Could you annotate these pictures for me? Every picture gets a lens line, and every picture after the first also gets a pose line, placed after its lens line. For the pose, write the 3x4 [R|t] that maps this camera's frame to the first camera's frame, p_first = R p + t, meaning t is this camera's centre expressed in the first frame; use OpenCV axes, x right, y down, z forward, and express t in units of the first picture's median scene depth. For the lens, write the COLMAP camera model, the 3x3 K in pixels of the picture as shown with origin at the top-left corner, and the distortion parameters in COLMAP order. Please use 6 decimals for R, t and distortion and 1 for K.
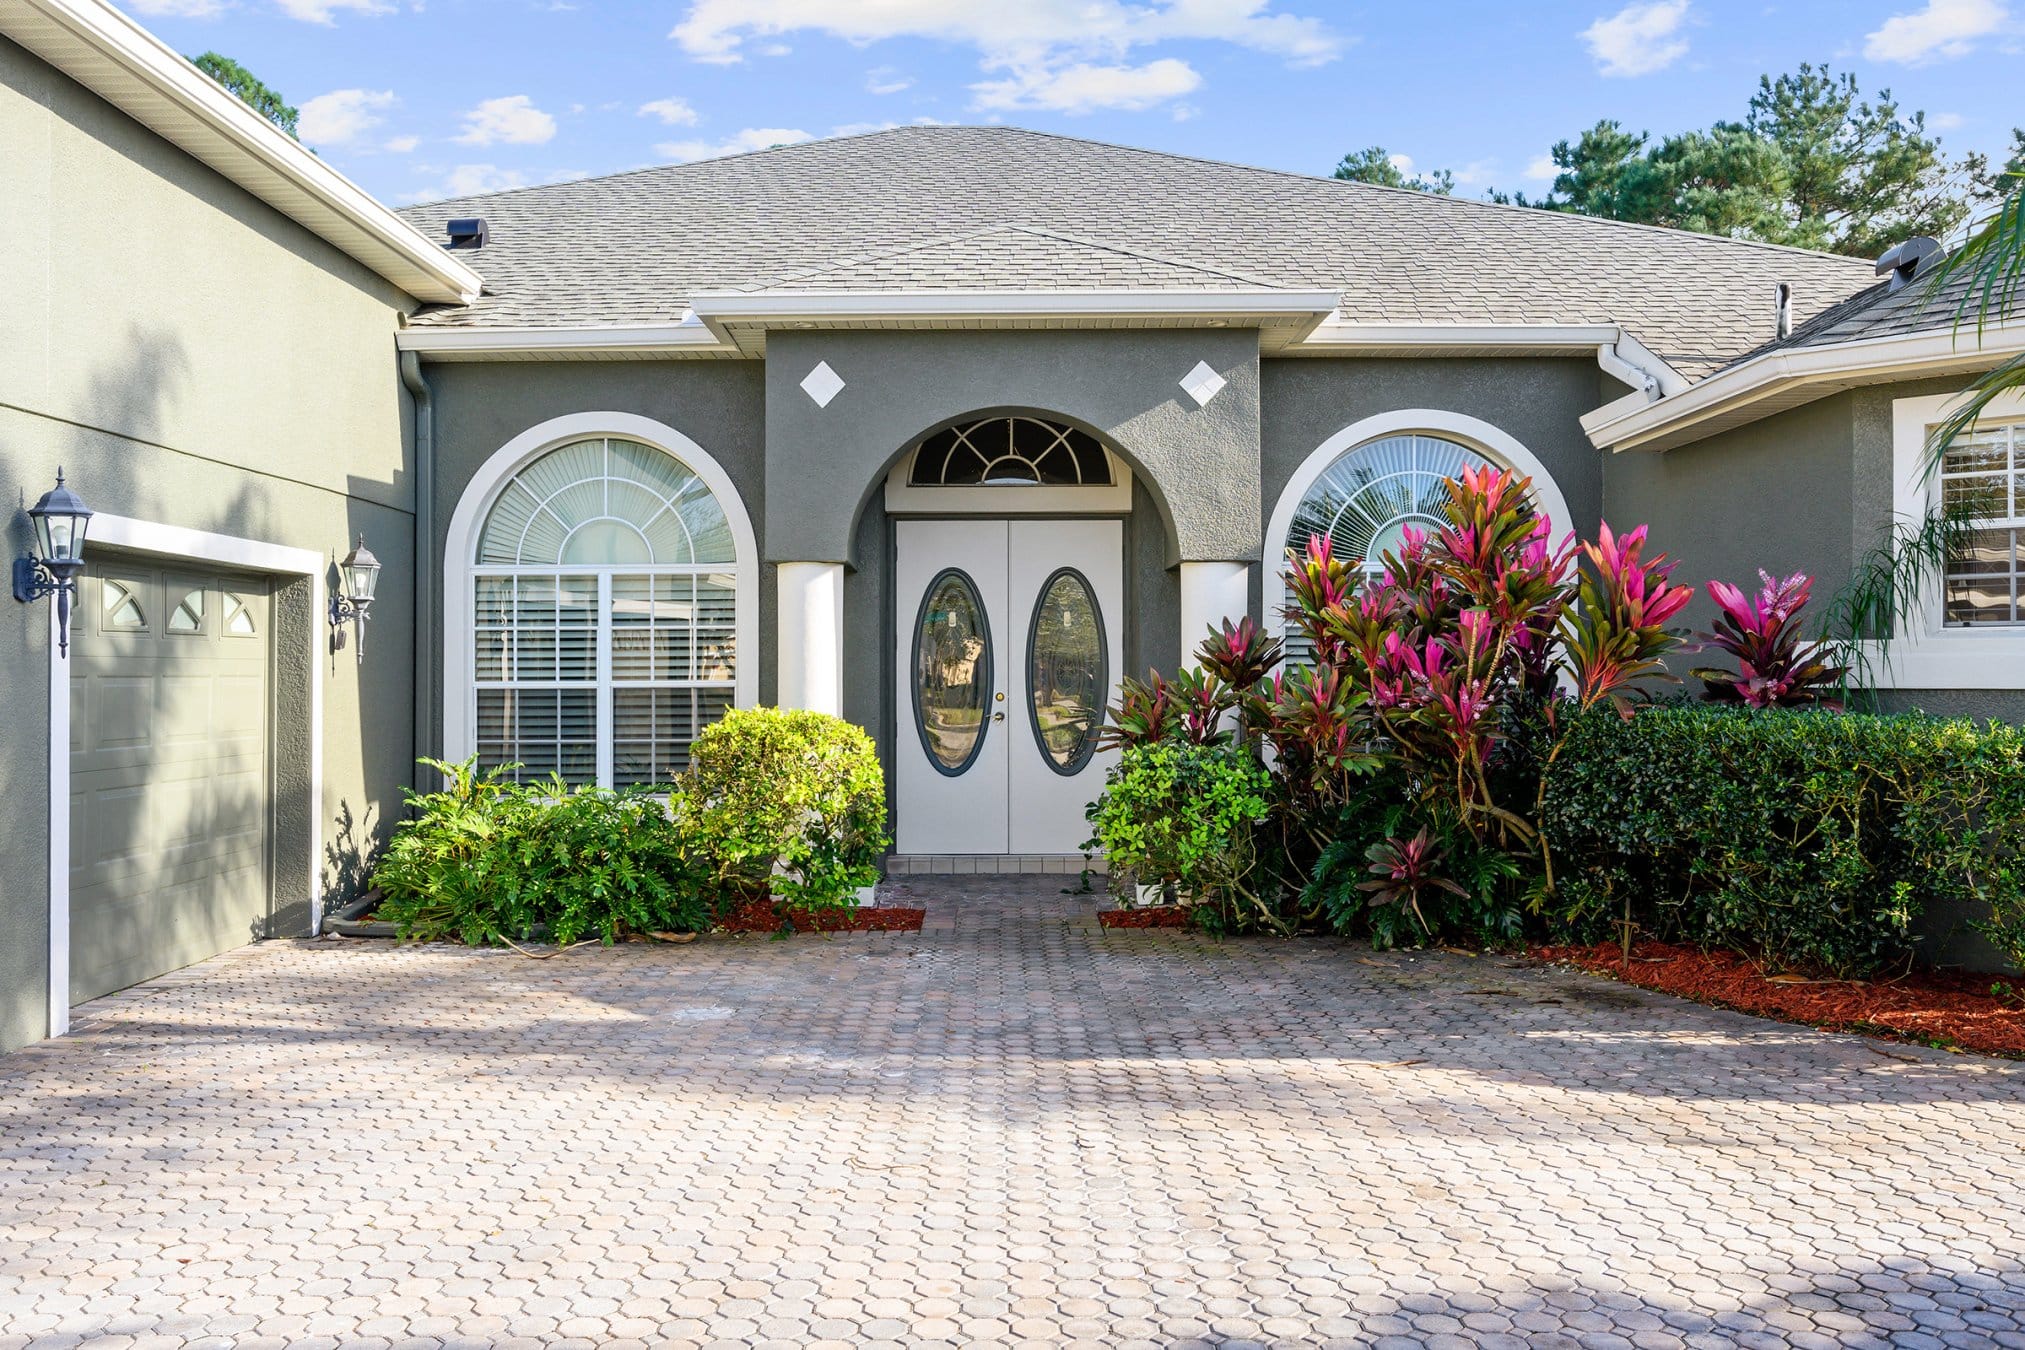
lens RADIAL K [[1515.8, 0, 1013.4], [0, 1515.8, 677.0], [0, 0, 1]] dist [-0.005056, -0.002590]
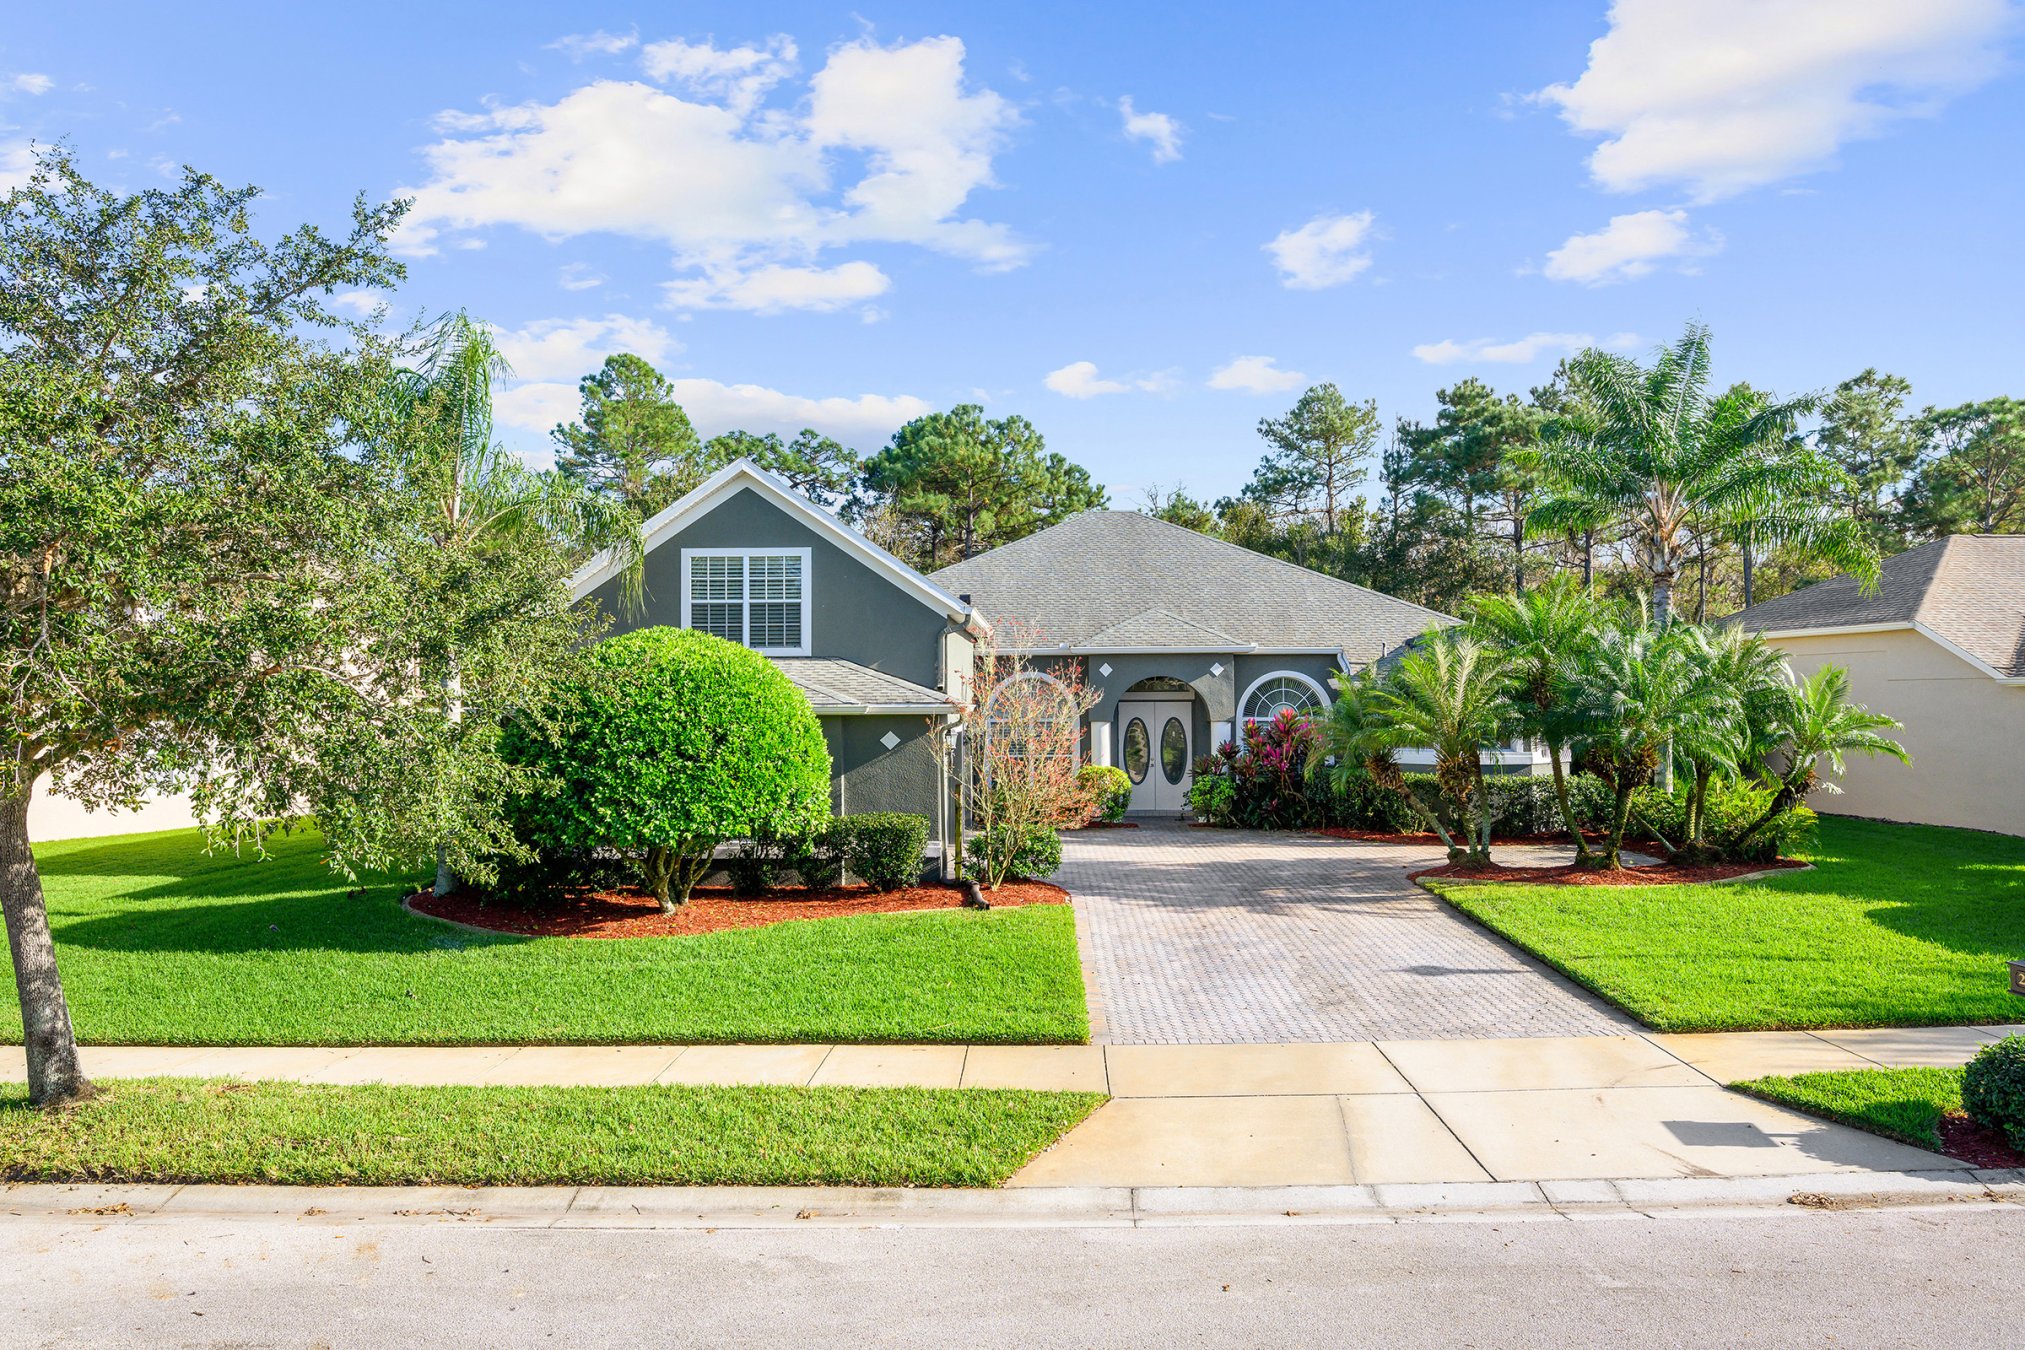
lens RADIAL K [[1343.0, 0, 1013.2], [0, 1343.0, 673.8], [0, 0, 1]] dist [0.005231, 0.000496]
pose [[0.999712, -0.001508, -0.023972, -0.258657], [0.000897, 0.999675, -0.025485, -0.106440], [0.024002, 0.025457, 0.999388, -2.007989]]
